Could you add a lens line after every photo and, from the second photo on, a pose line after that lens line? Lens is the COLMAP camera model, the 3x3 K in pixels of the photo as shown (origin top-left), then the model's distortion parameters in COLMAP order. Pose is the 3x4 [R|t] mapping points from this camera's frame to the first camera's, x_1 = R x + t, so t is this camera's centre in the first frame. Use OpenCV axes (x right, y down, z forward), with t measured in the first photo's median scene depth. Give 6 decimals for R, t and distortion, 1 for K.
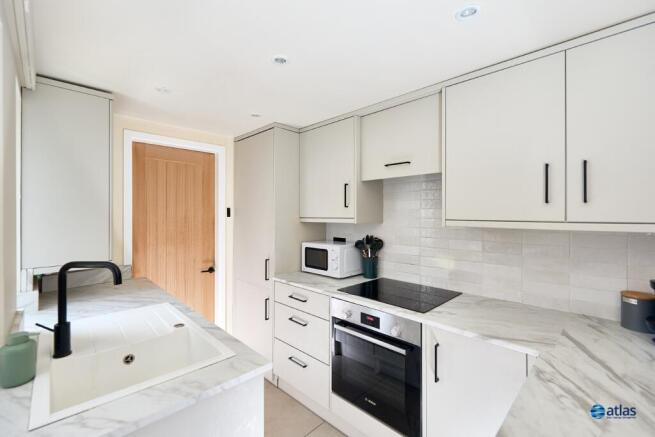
lens RADIAL K [[284.1, 0, 327.5], [0, 284.1, 218.5], [0, 0, 1]] dist [0.020323, 0.000035]
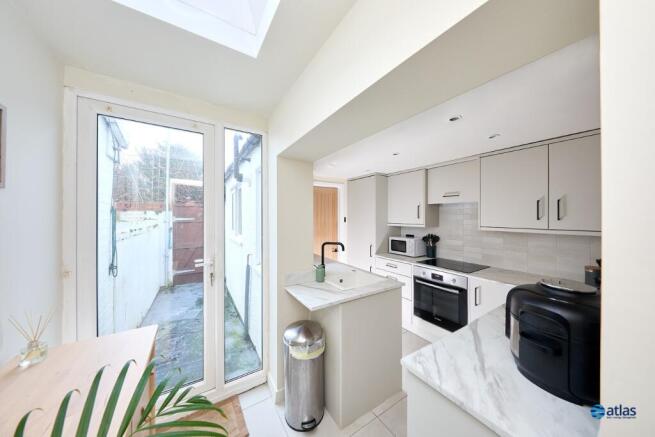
lens RADIAL K [[207.2, 0, 327.5], [0, 207.2, 218.5], [0, 0, 1]] dist [-0.000522, -0.000043]
pose [[0.976484, 0.002848, -0.215573, -0.219882], [-0.004093, 0.999977, -0.005332, -0.028766], [0.215553, 0.006089, 0.976473, -0.437605]]
